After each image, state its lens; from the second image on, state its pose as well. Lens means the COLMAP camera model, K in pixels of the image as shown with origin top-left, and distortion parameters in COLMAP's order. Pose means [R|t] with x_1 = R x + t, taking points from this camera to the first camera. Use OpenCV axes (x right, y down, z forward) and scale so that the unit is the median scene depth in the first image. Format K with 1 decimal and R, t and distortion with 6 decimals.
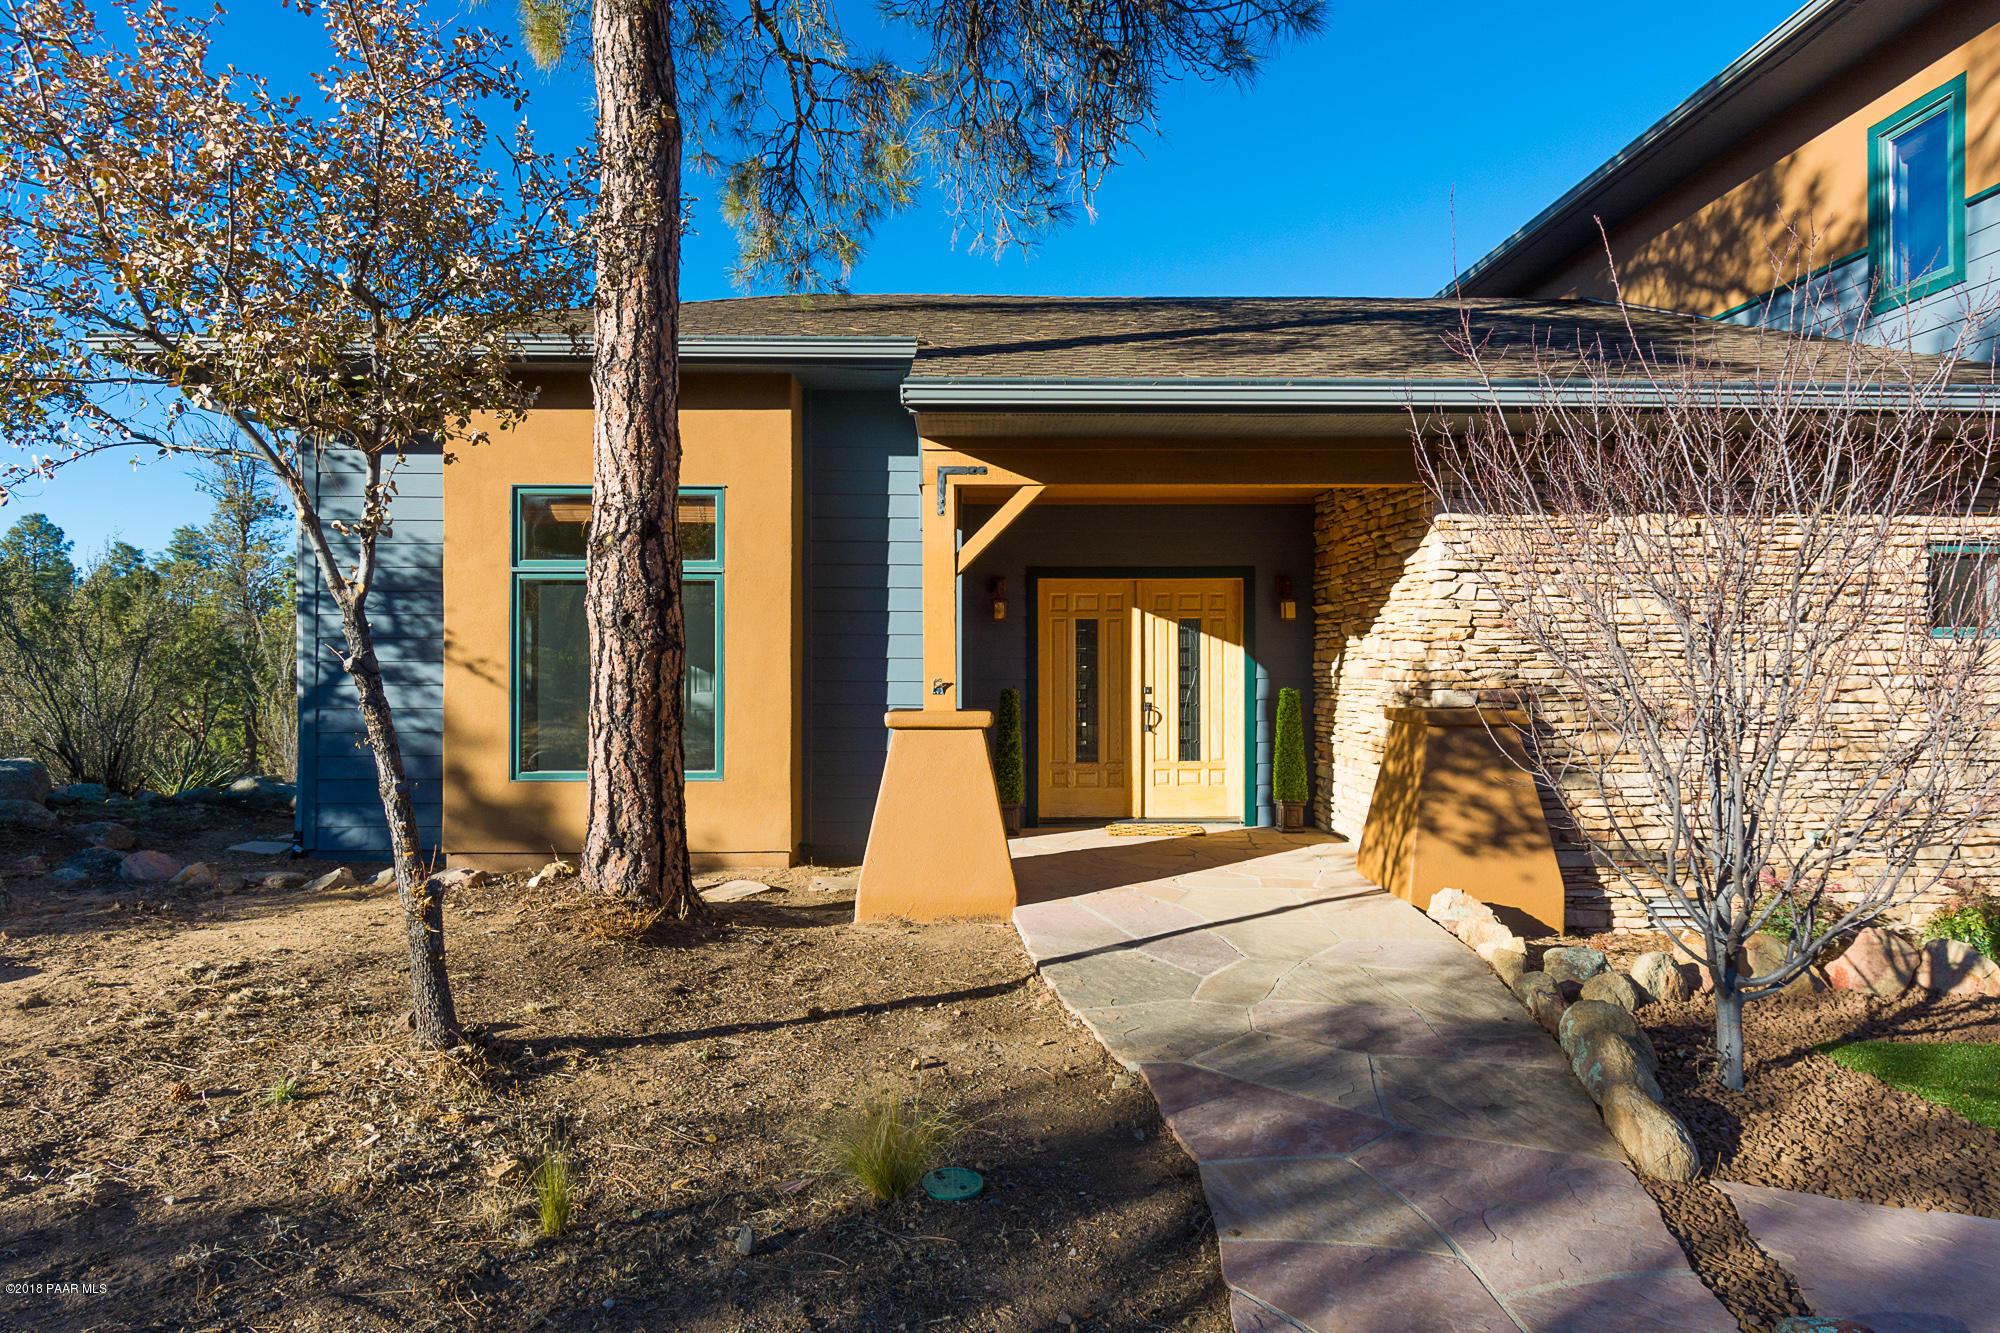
lens RADIAL K [[1057.3, 0, 1014.6], [0, 1057.3, 706.5], [0, 0, 1]] dist [0.000176, -0.000439]
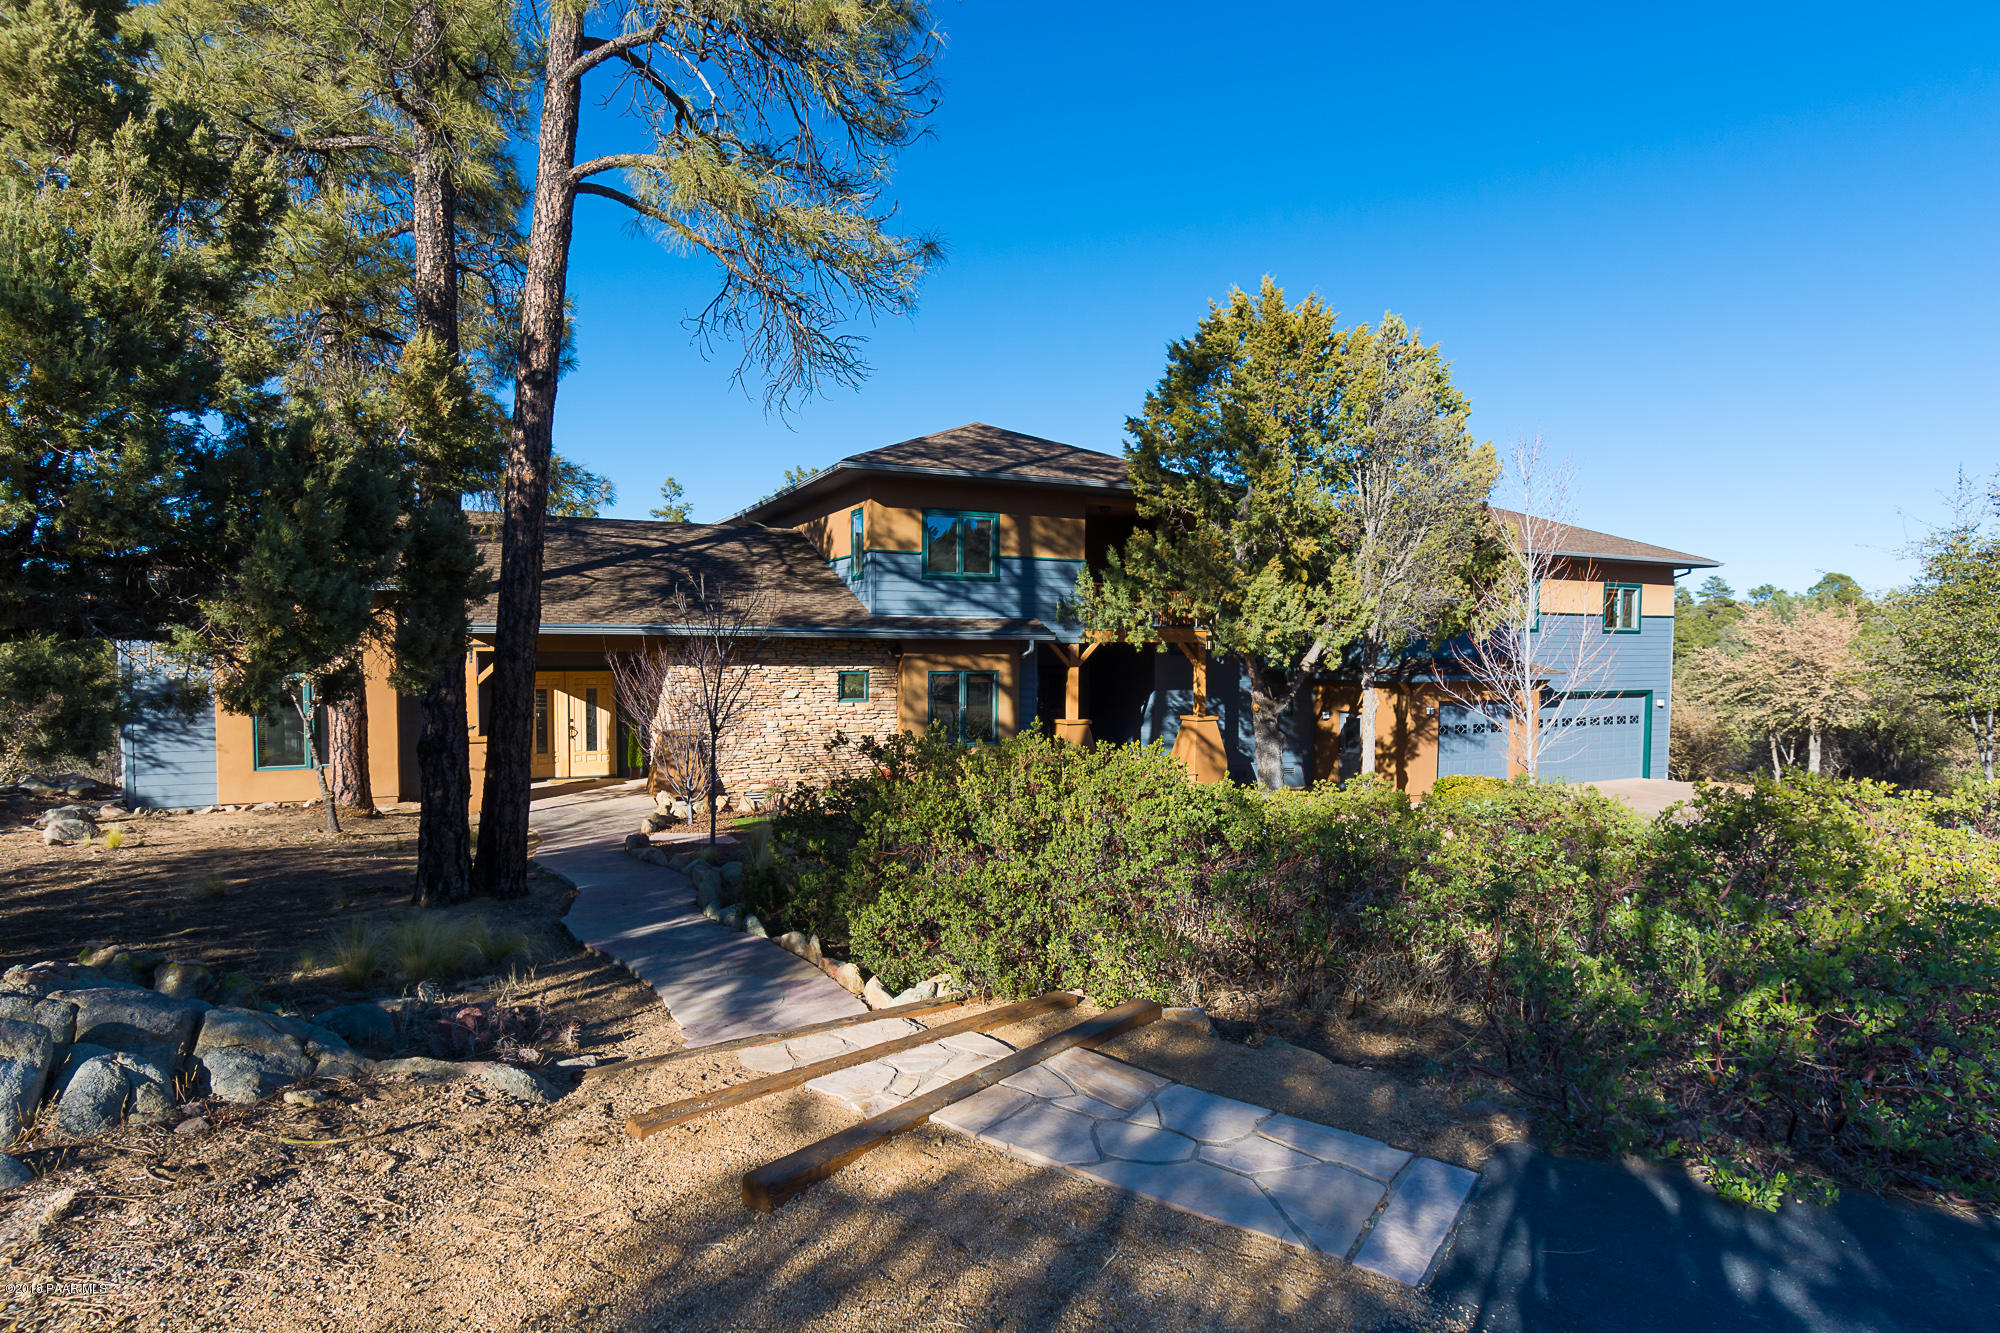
lens RADIAL K [[1026.0, 0, 1000.0], [0, 1026.0, 666.5], [0, 0, 1]] dist [0.001426, 0.000061]
pose [[0.905961, -0.001658, 0.423357, 0.038849], [0.012693, 0.999649, -0.023247, -0.090350], [-0.423170, 0.026435, 0.905664, -1.804970]]
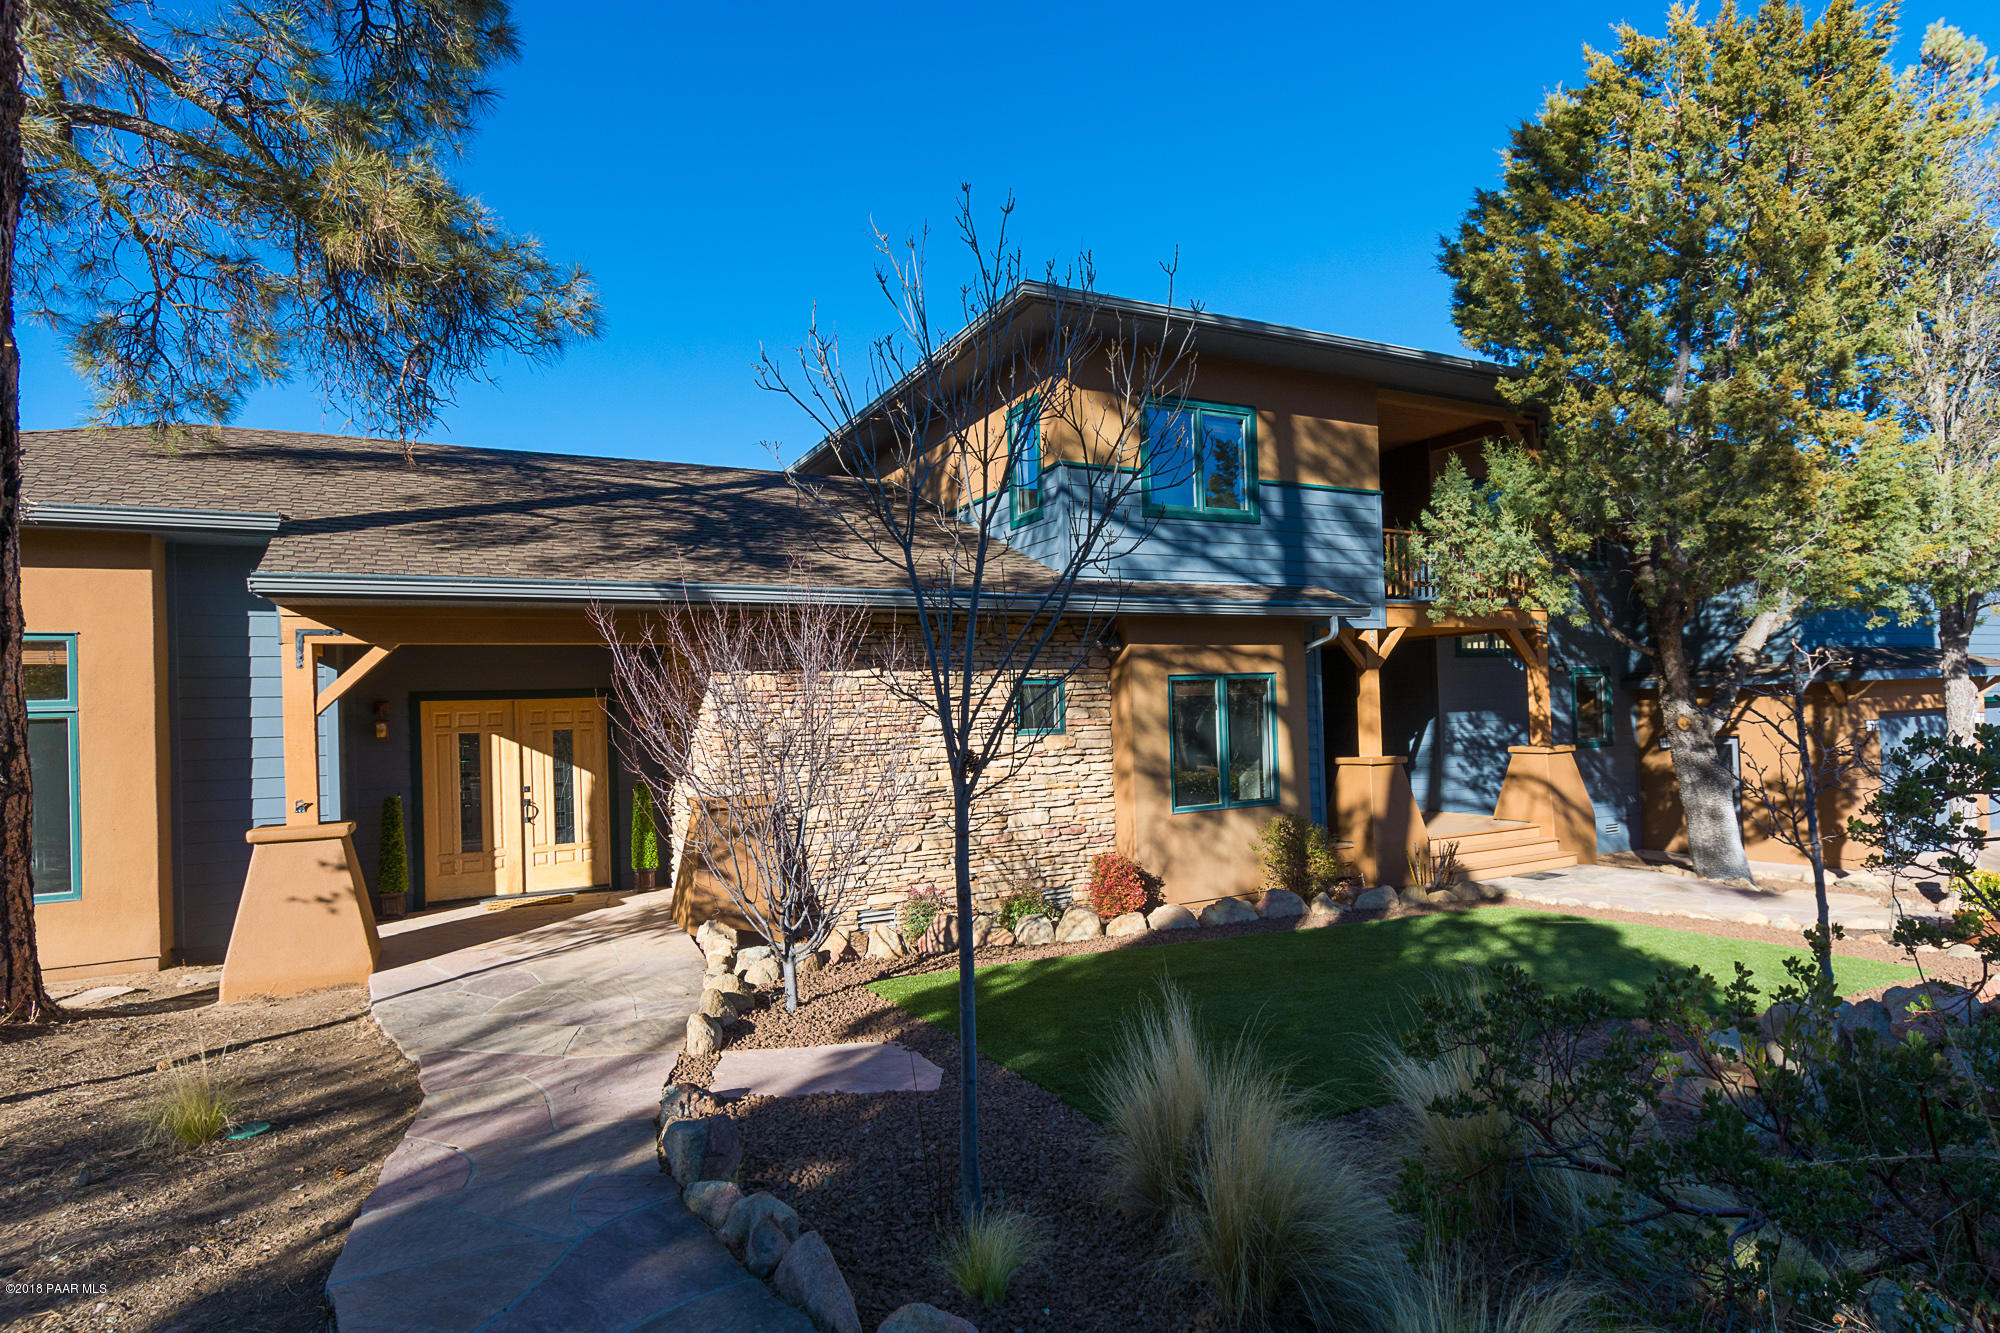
lens RADIAL K [[1032.3, 0, 1007.1], [0, 1032.3, 723.4], [0, 0, 1]] dist [-0.000664, 0.001495]
pose [[0.899377, -0.031999, 0.436002, 0.145486], [0.050833, 0.998207, -0.031597, -0.034252], [-0.434209, 0.050581, 0.899391, -0.447741]]
